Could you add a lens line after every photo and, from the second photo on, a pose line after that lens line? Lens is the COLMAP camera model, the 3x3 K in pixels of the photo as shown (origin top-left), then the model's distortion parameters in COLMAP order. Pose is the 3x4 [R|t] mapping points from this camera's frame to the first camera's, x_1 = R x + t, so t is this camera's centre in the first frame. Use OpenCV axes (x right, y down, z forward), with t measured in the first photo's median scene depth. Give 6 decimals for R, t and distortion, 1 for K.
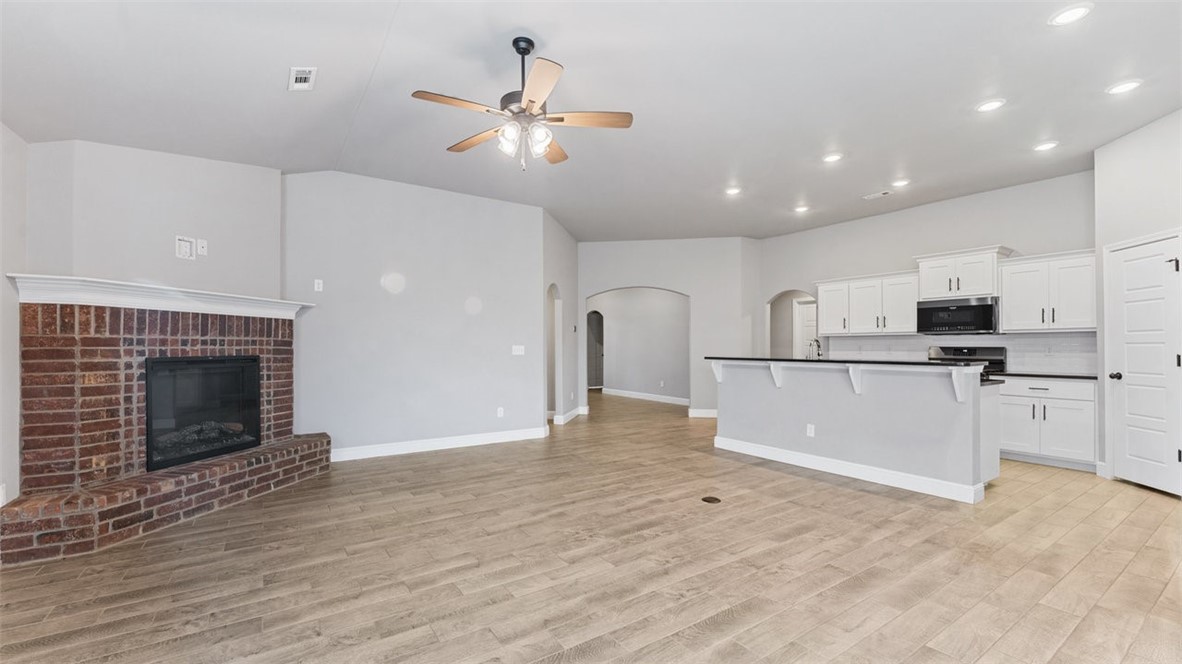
lens RADIAL K [[480.8, 0, 587.7], [0, 480.8, 343.4], [0, 0, 1]] dist [-0.001689, -0.000079]
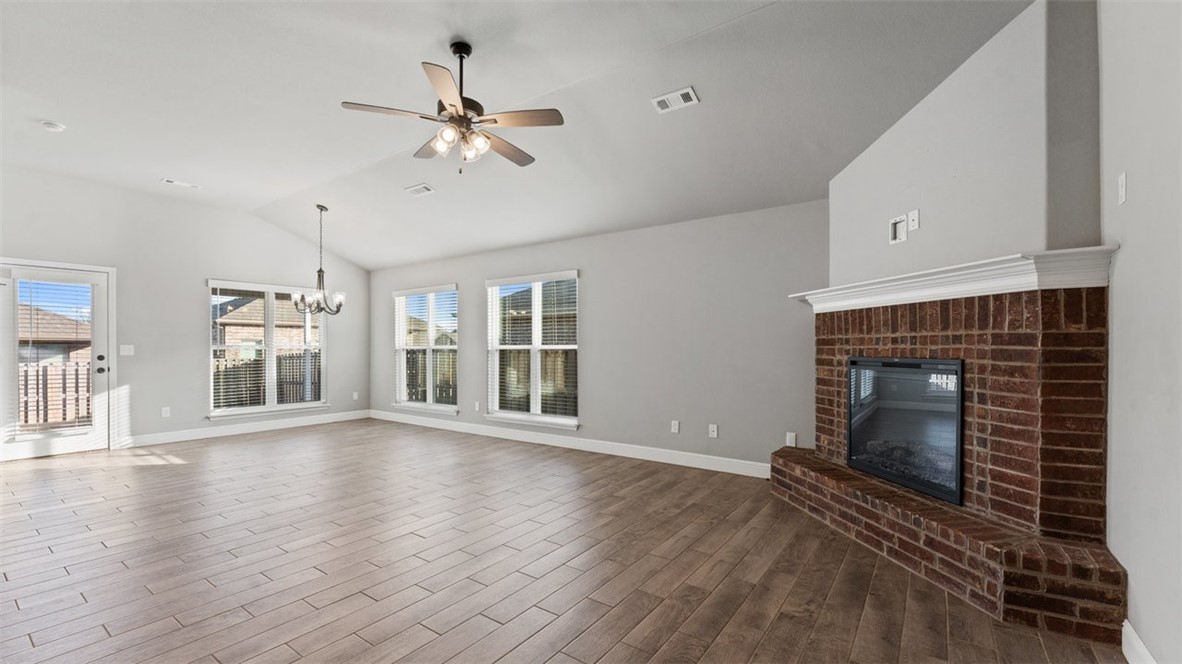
lens RADIAL K [[480.8, 0, 587.1], [0, 480.8, 346.7], [0, 0, 1]] dist [-0.001689, -0.000079]
pose [[-0.936081, 0.003379, -0.351769, -0.019120], [0.005577, 0.999971, -0.005236, 0.009397], [0.351741, -0.006864, -0.936072, 1.519643]]
